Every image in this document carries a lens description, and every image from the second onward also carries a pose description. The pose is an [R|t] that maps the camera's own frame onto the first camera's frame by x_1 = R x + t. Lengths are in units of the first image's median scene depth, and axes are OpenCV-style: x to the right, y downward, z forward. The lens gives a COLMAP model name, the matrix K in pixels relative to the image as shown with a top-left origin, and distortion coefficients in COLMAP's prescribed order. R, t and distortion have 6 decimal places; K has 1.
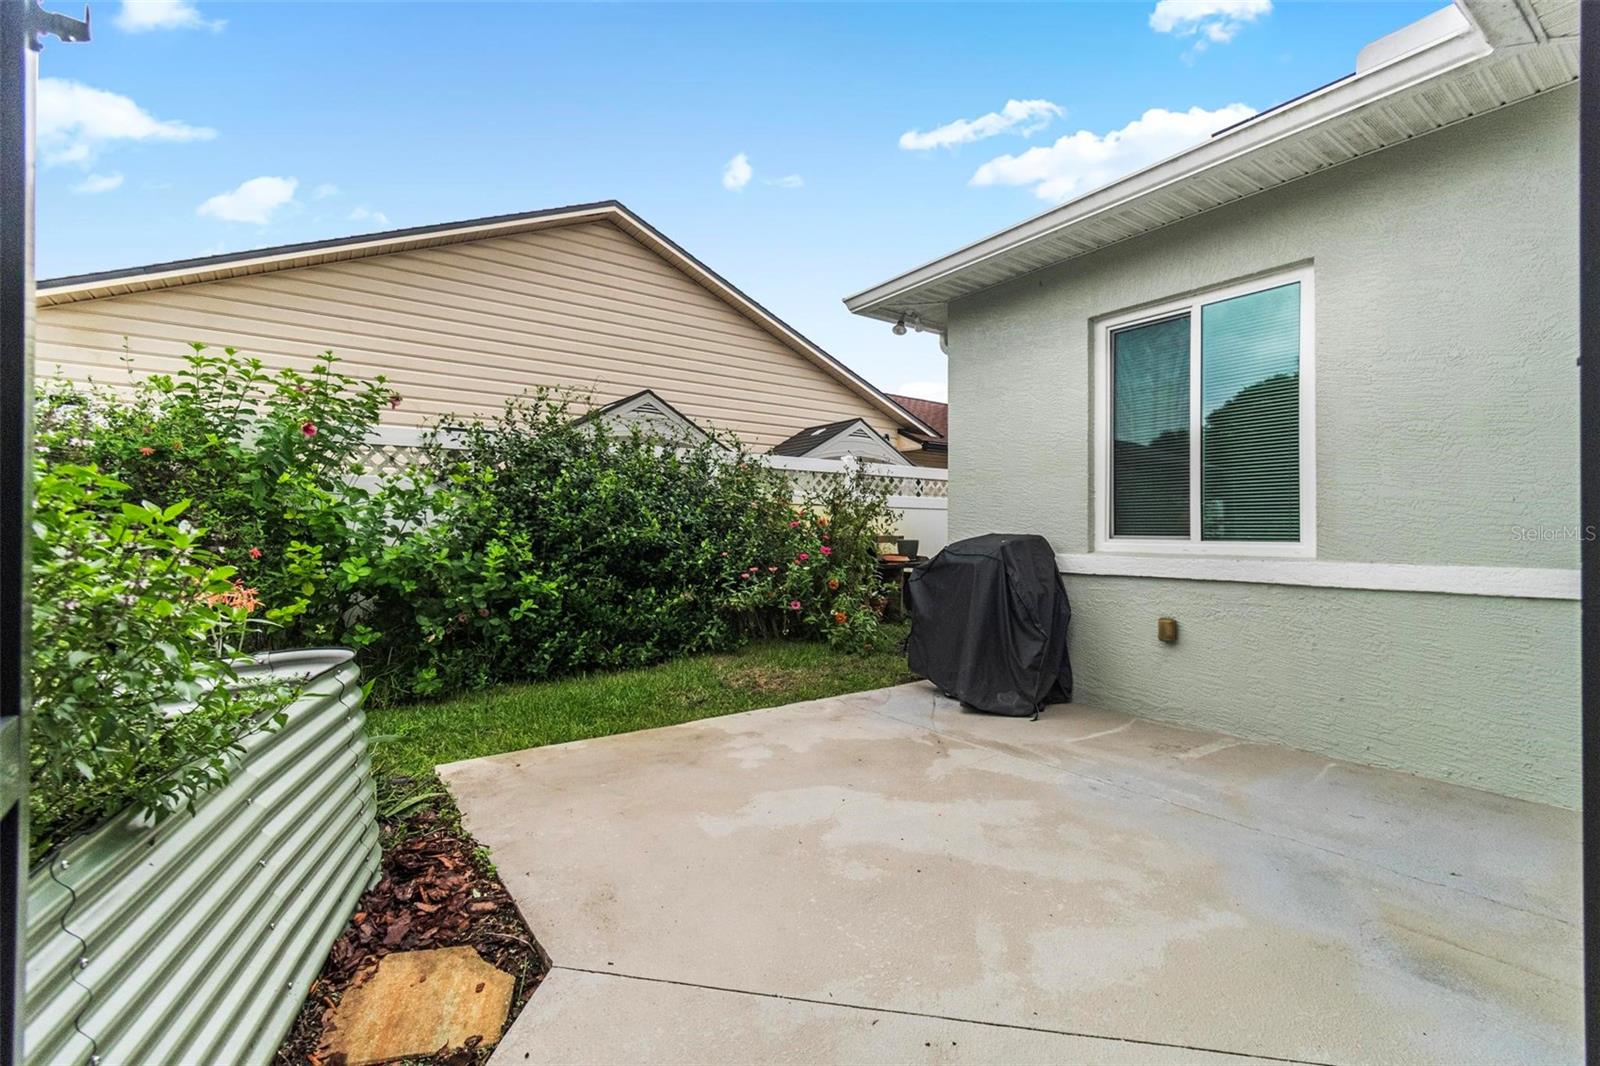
lens RADIAL K [[708.0, 0, 795.3], [0, 708.0, 527.8], [0, 0, 1]] dist [0.005626, -0.000637]
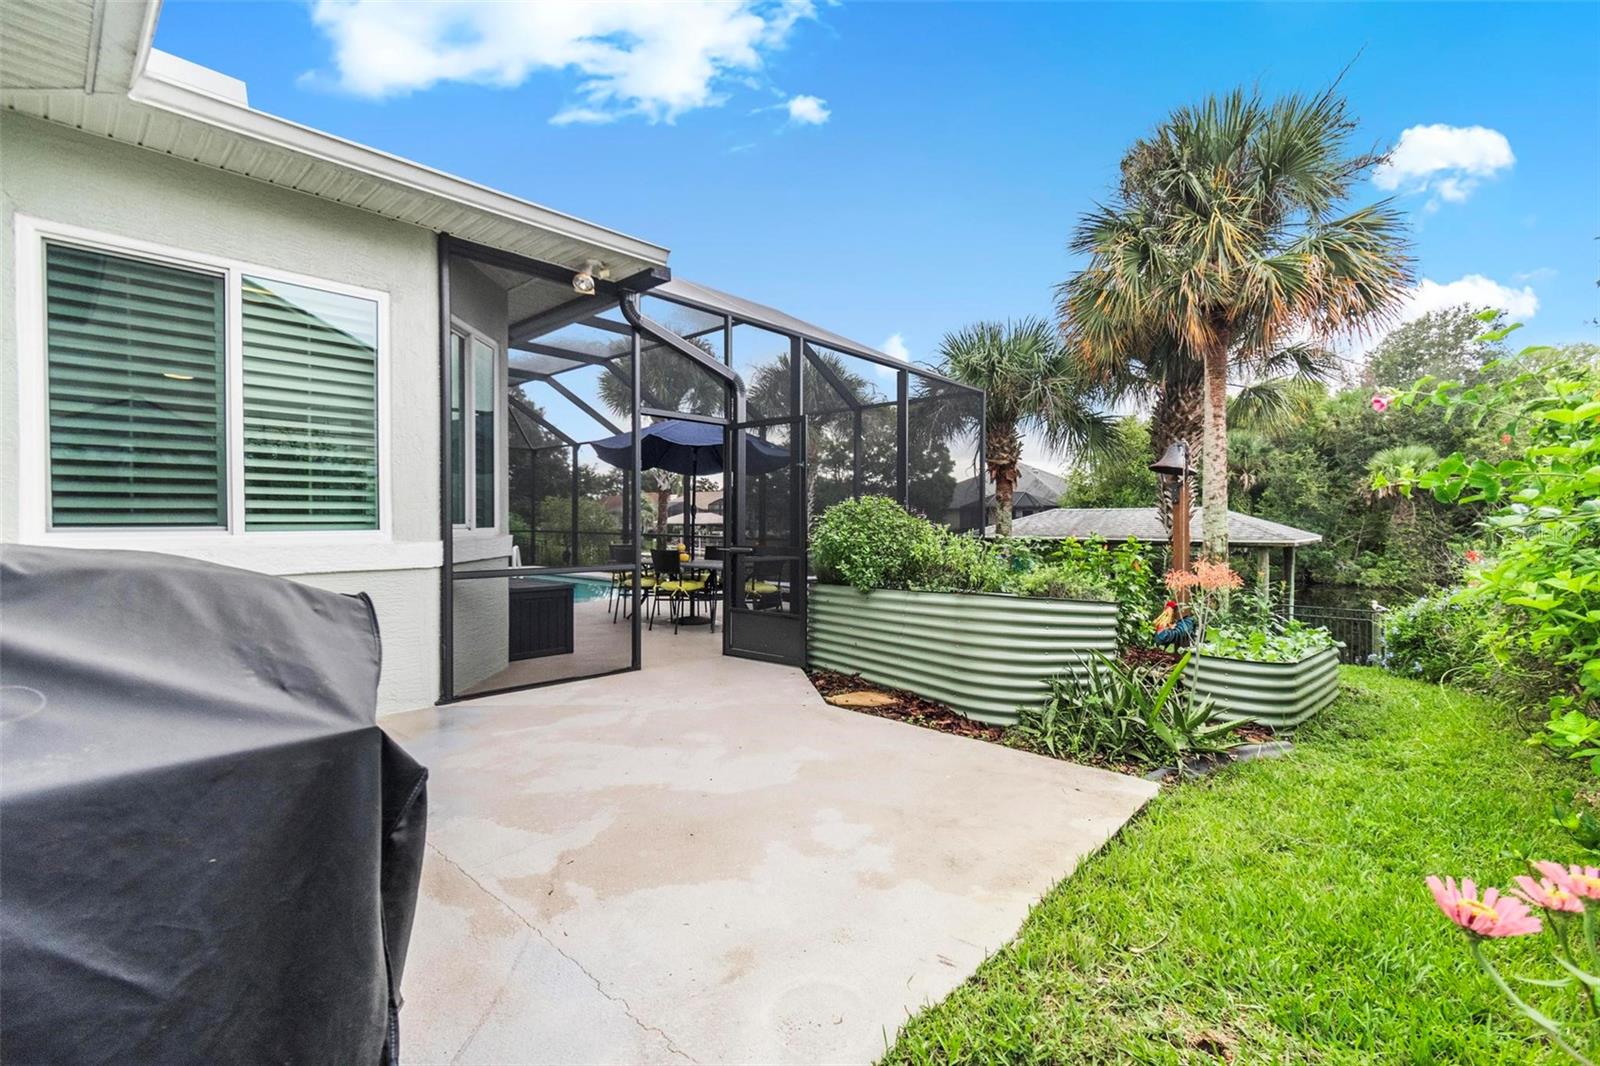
lens RADIAL K [[708.0, 0, 795.3], [0, 708.0, 527.8], [0, 0, 1]] dist [0.005626, -0.000637]
pose [[-0.979323, -0.002327, -0.202288, 0.144231], [-0.002510, 0.999997, 0.000646, 0.004441], [0.202285, 0.001141, -0.979326, 1.852499]]
